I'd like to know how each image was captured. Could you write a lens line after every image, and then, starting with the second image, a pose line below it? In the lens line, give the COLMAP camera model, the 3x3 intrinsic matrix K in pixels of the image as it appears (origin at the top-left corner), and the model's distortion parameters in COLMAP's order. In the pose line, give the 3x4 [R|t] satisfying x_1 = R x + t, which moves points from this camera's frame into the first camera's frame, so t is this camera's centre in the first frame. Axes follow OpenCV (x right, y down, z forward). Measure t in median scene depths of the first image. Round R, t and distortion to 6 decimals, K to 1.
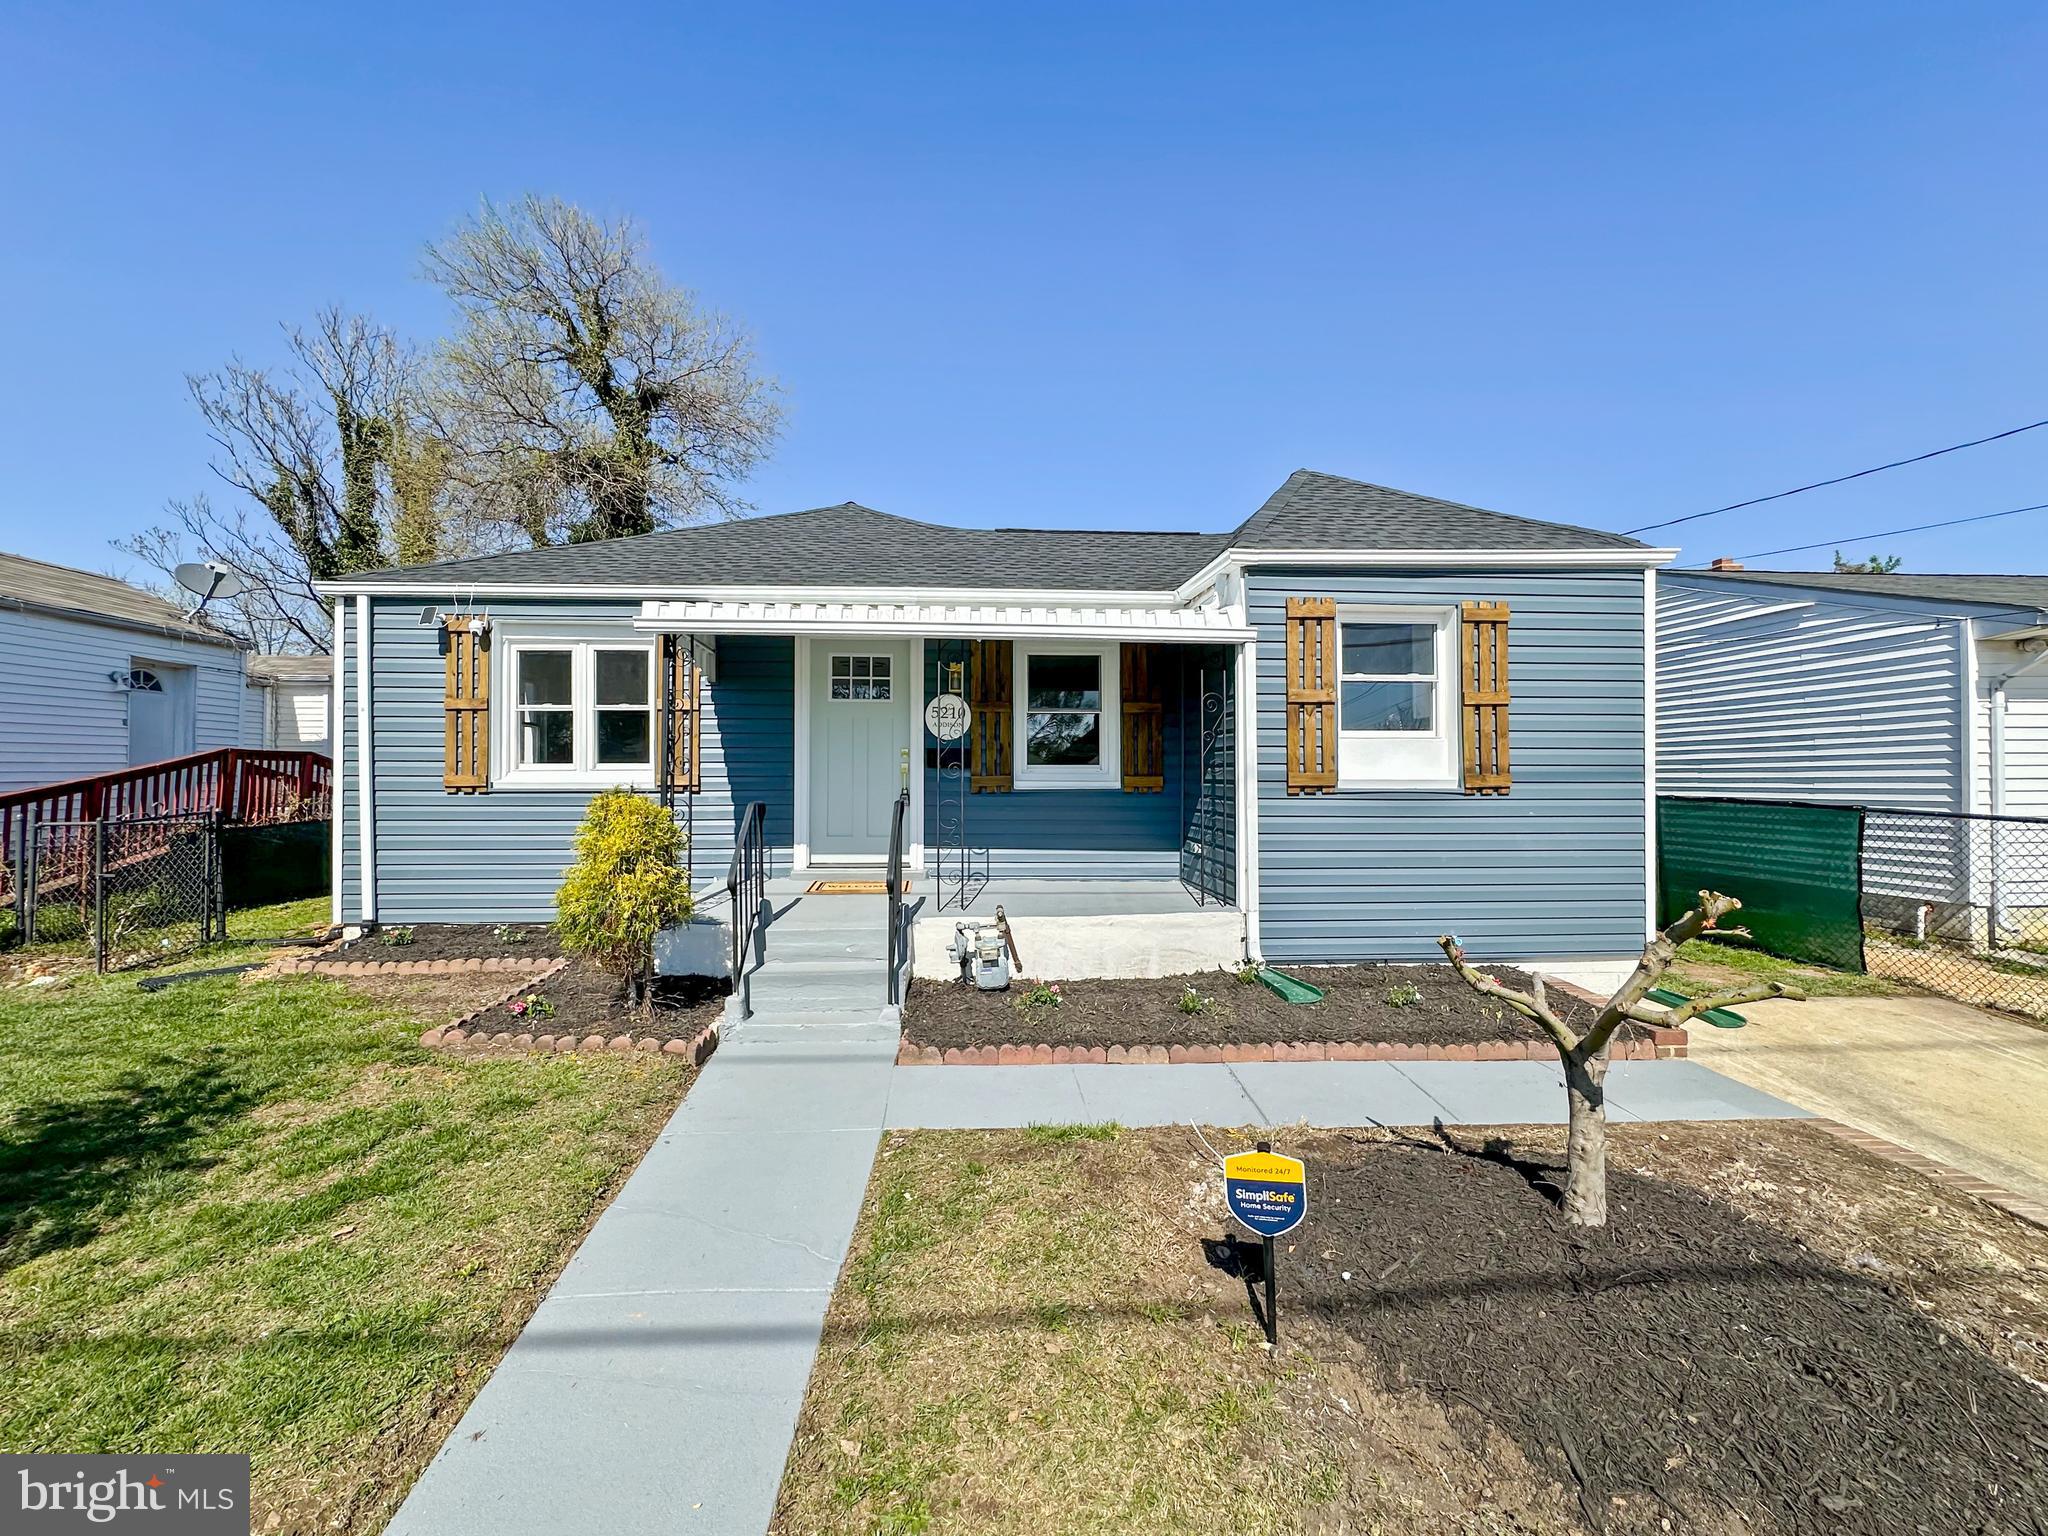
lens RADIAL K [[822.1, 0, 1024.0], [0, 822.1, 768.0], [0, 0, 1]] dist [-0.001236, 0.000063]
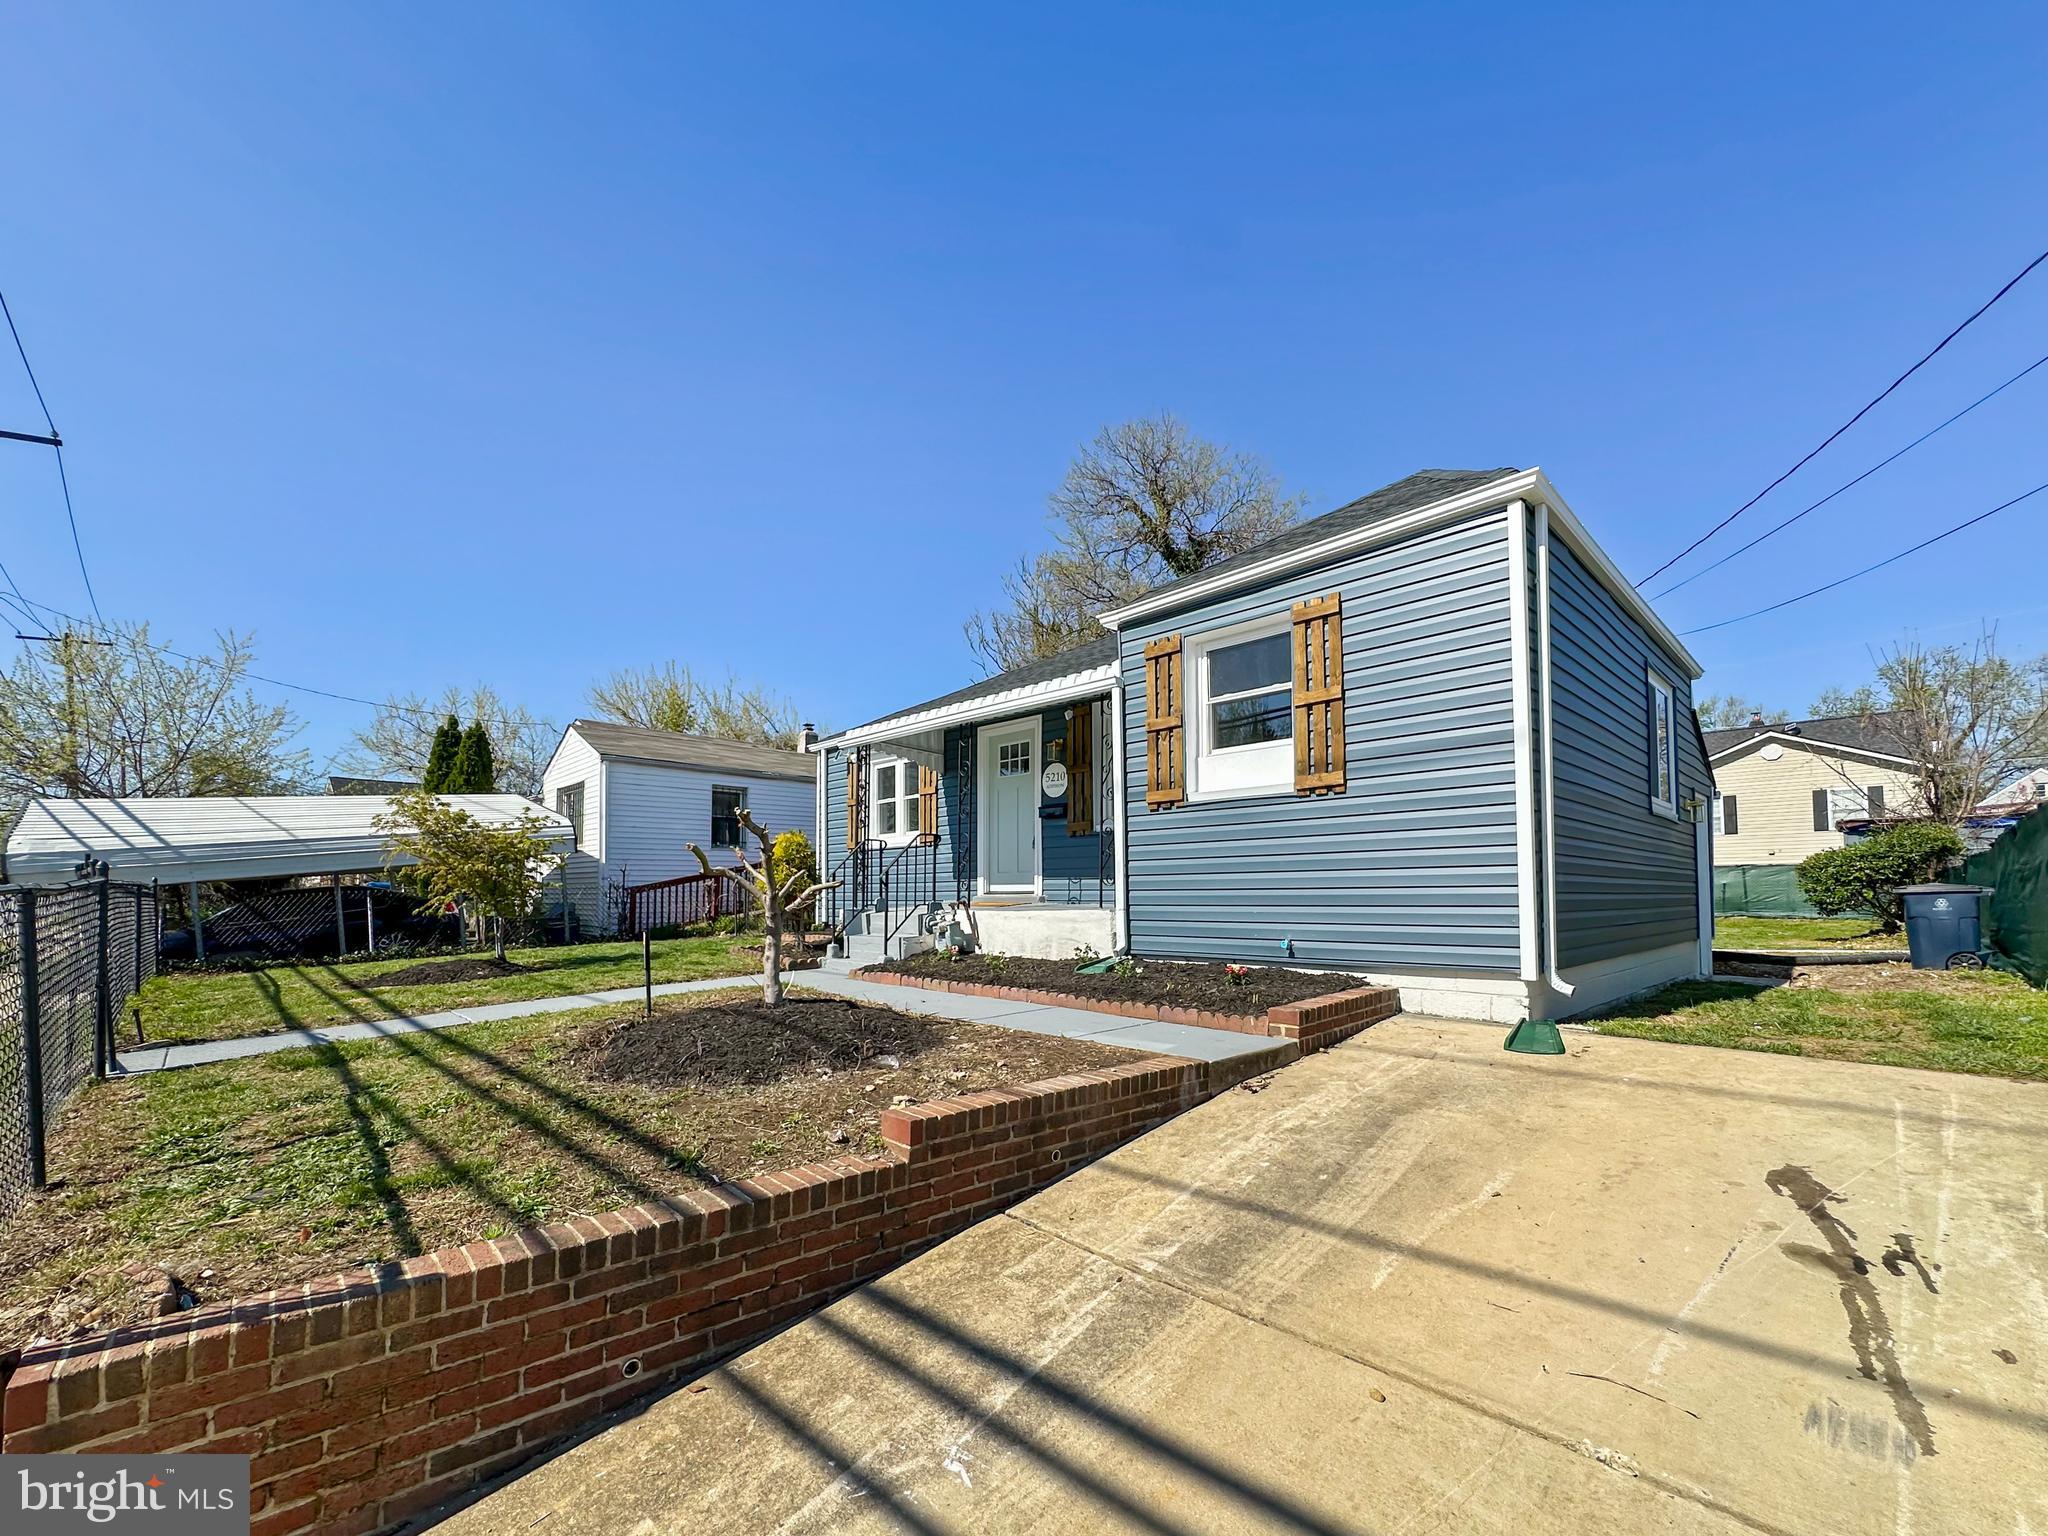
lens RADIAL K [[849.0, 0, 1025.0], [0, 849.0, 860.8], [0, 0, 1]] dist [-0.001304, -0.000179]
pose [[0.660188, -0.038981, -0.750088, 0.942216], [0.018816, 0.999197, -0.035366, 0.120921], [0.750865, 0.009235, 0.660392, 0.069087]]
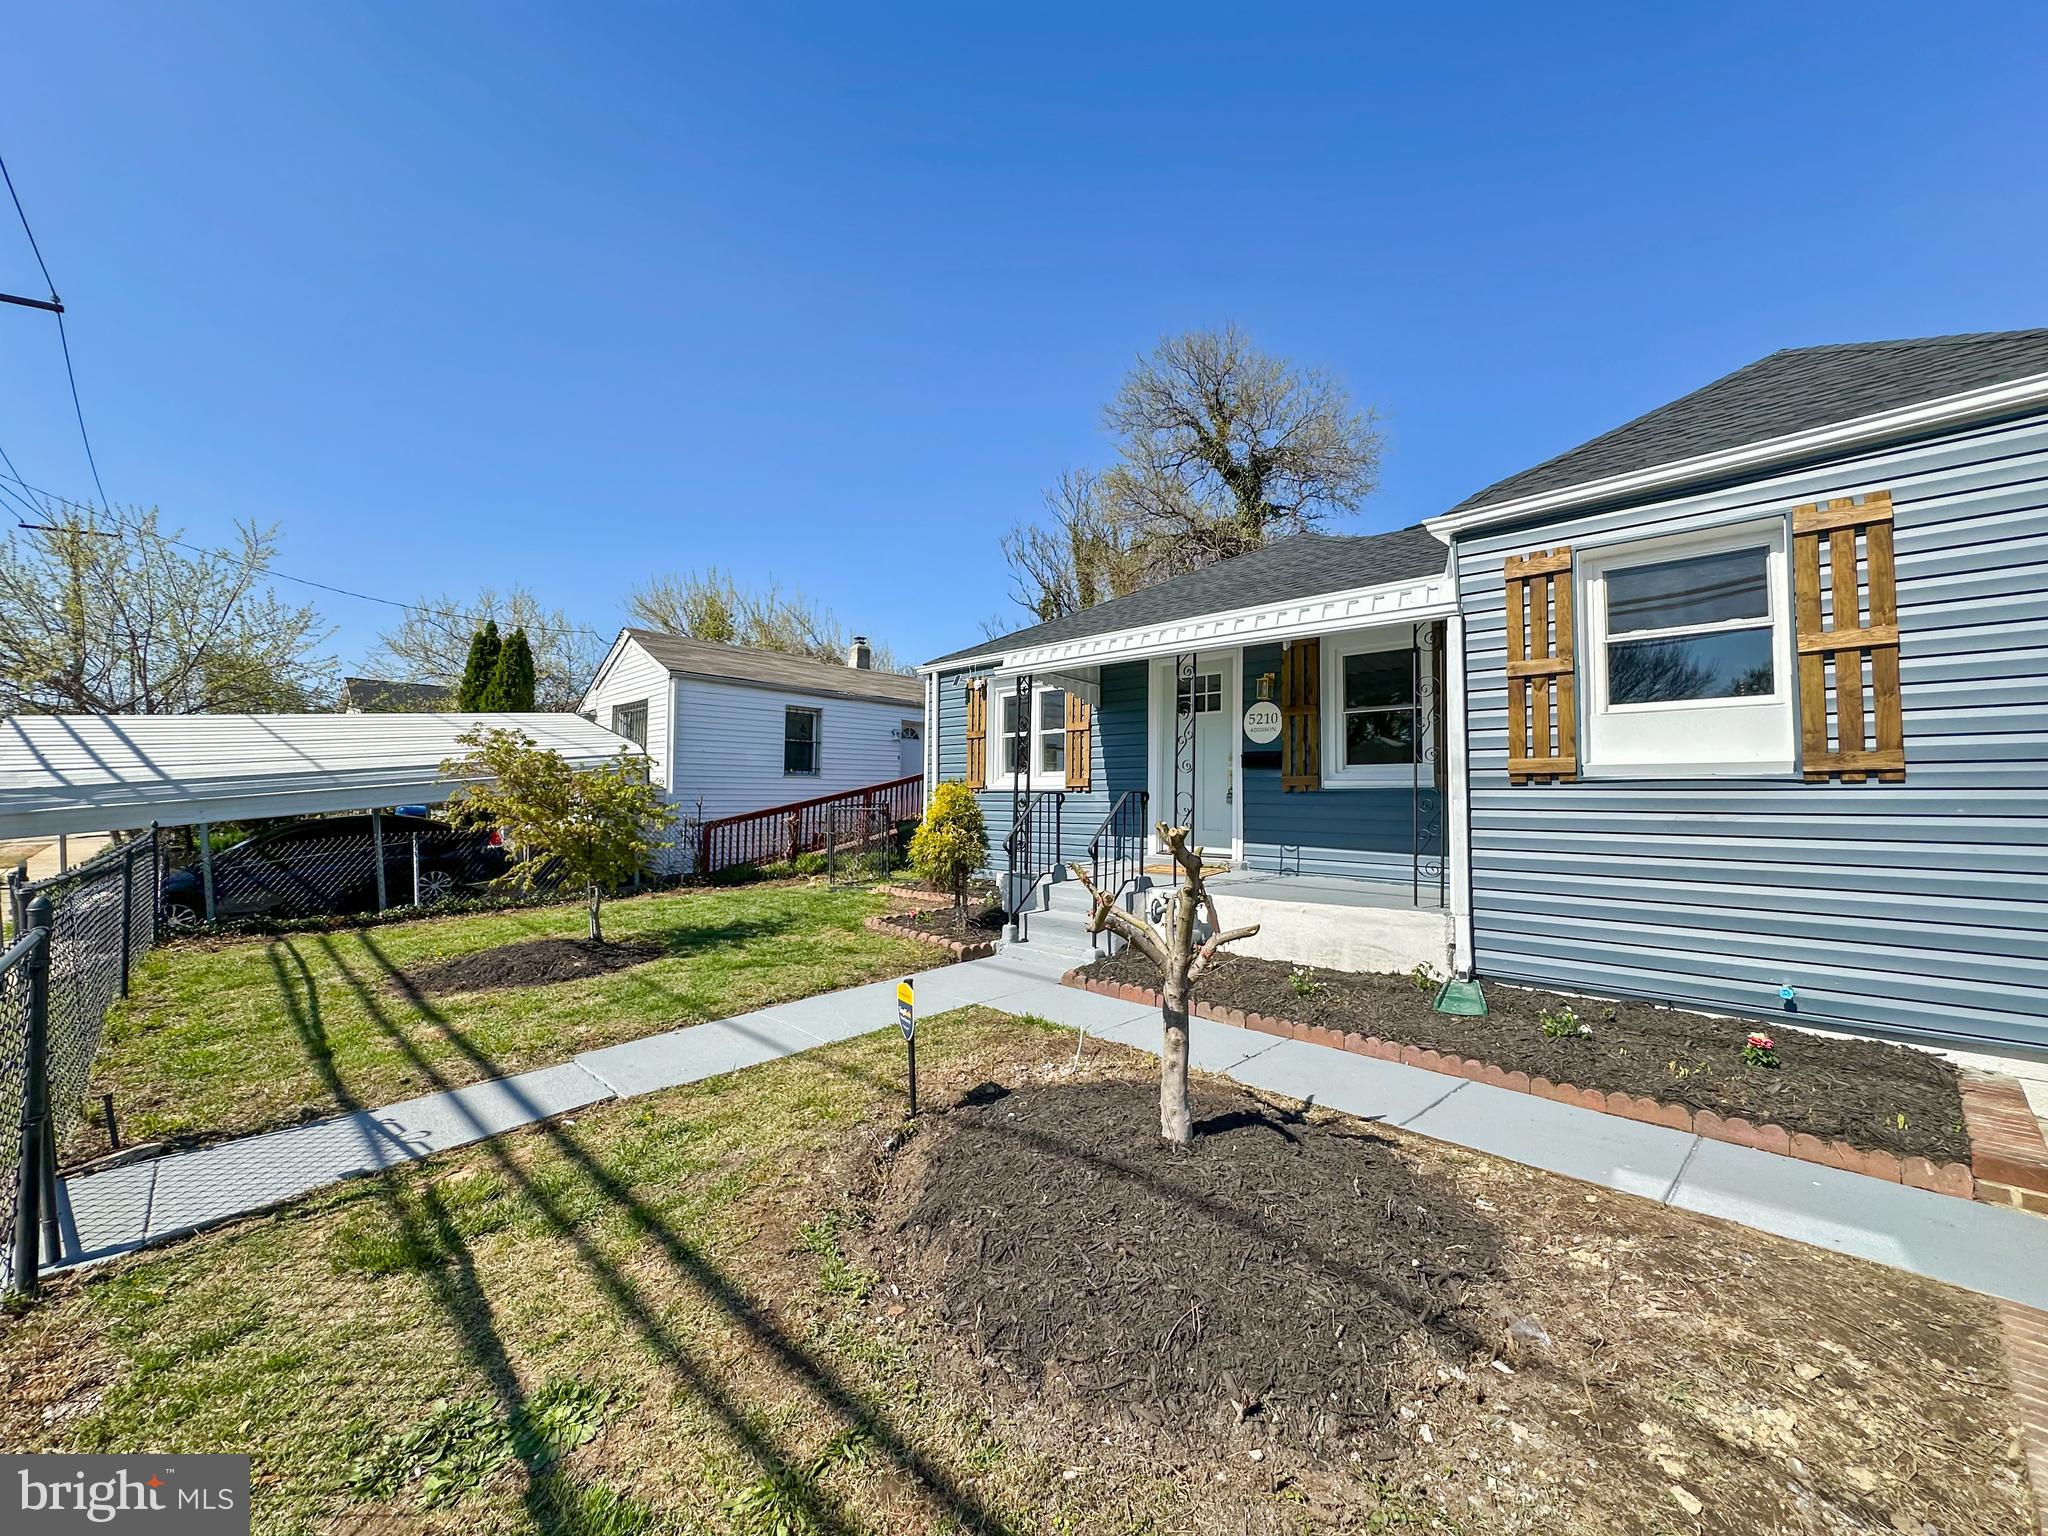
lens RADIAL K [[814.0, 0, 1031.8], [0, 814.0, 760.6], [0, 0, 1]] dist [-0.002737, -0.000022]
pose [[0.675441, -0.032770, -0.736686, 0.522590], [-0.001174, 0.998963, -0.045513, 0.040277], [0.737413, 0.031606, 0.674702, 0.048286]]
